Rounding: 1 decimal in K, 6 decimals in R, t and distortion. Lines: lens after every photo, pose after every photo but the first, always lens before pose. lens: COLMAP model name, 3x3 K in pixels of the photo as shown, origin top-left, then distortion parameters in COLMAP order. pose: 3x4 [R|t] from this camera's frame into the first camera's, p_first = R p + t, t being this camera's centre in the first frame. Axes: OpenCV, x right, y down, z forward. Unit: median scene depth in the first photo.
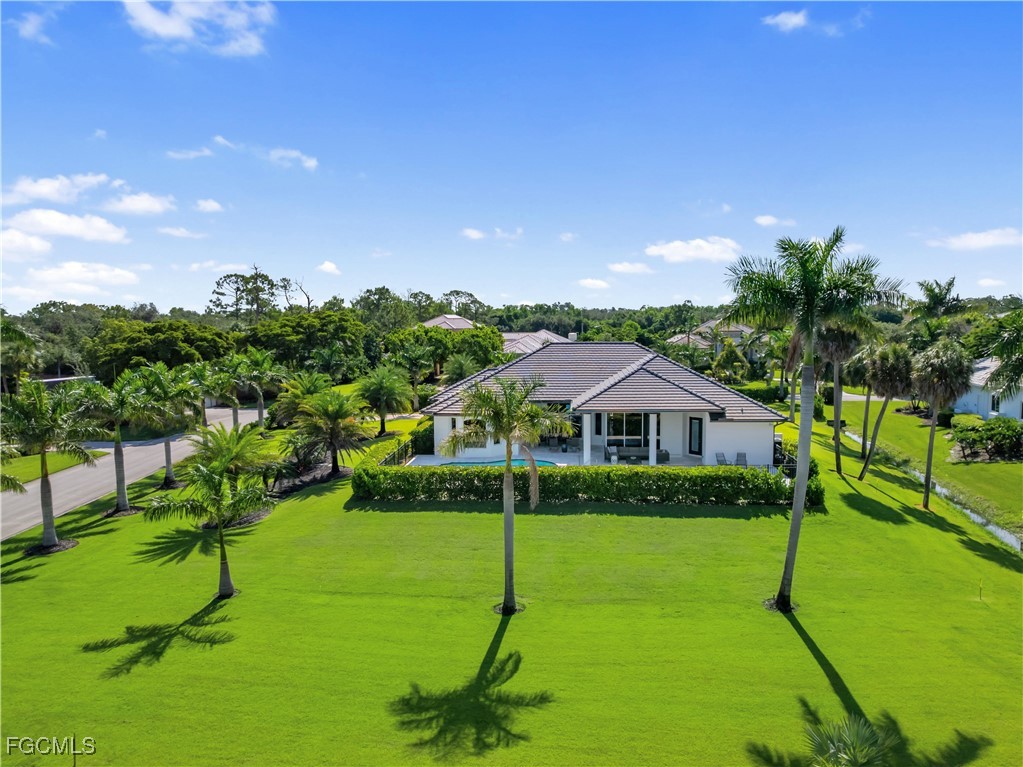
lens RADIAL K [[666.6, 0, 546.0], [0, 666.6, 380.3], [0, 0, 1]] dist [-0.061943, 0.046362]
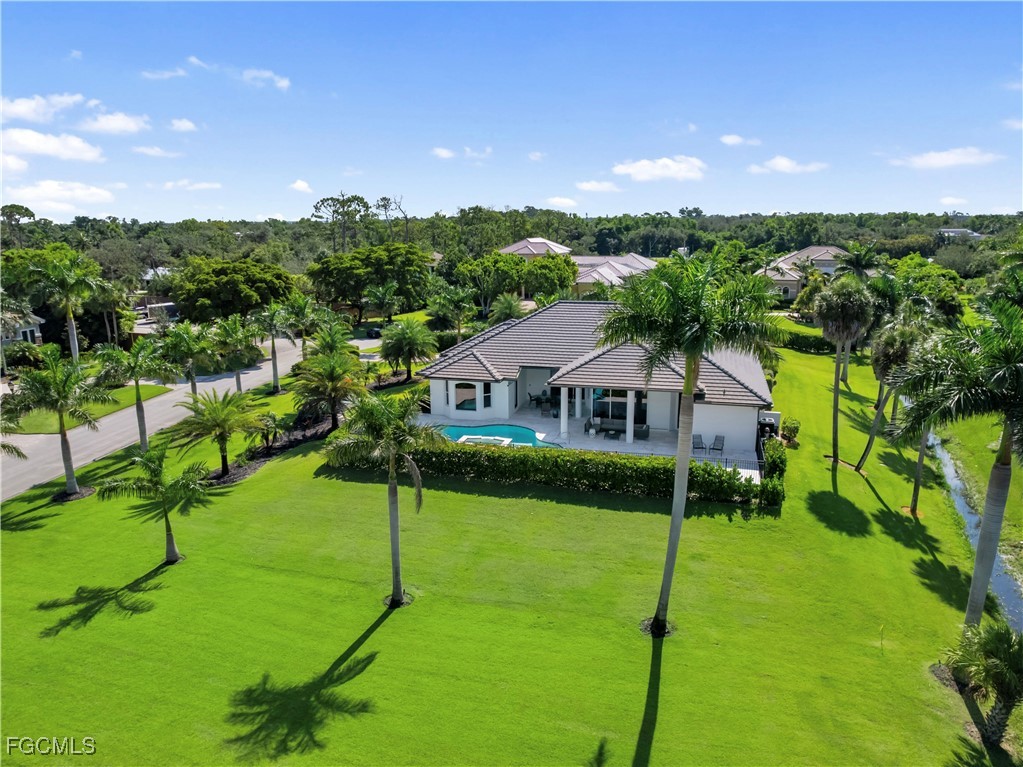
lens RADIAL K [[666.6, 0, 546.0], [0, 666.6, 380.3], [0, 0, 1]] dist [-0.061943, 0.046362]
pose [[0.981219, 0.046422, -0.187226, 0.260644], [-0.019330, 0.989388, 0.144007, -0.120383], [0.191924, -0.137684, 0.971704, 0.037401]]
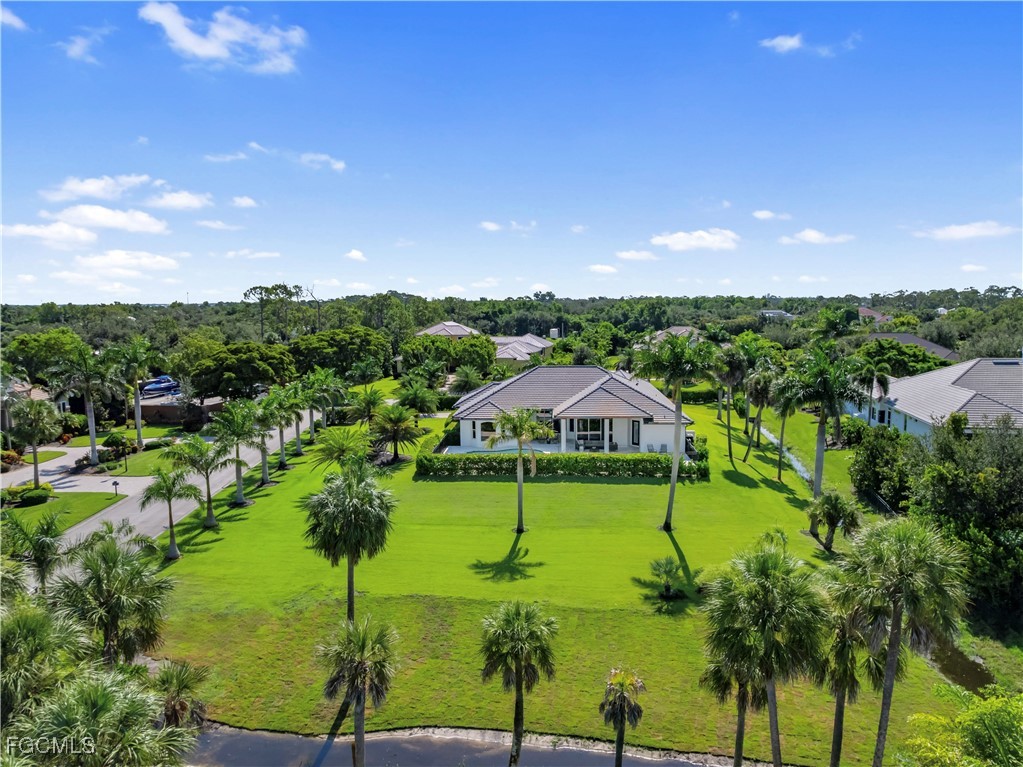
lens RADIAL K [[666.6, 0, 546.0], [0, 666.6, 380.3], [0, 0, 1]] dist [-0.061943, 0.046362]
pose [[0.999605, -0.000763, 0.028094, -0.025003], [0.000152, 0.999763, 0.021760, -0.084171], [-0.028104, -0.021747, 0.999368, -0.613827]]
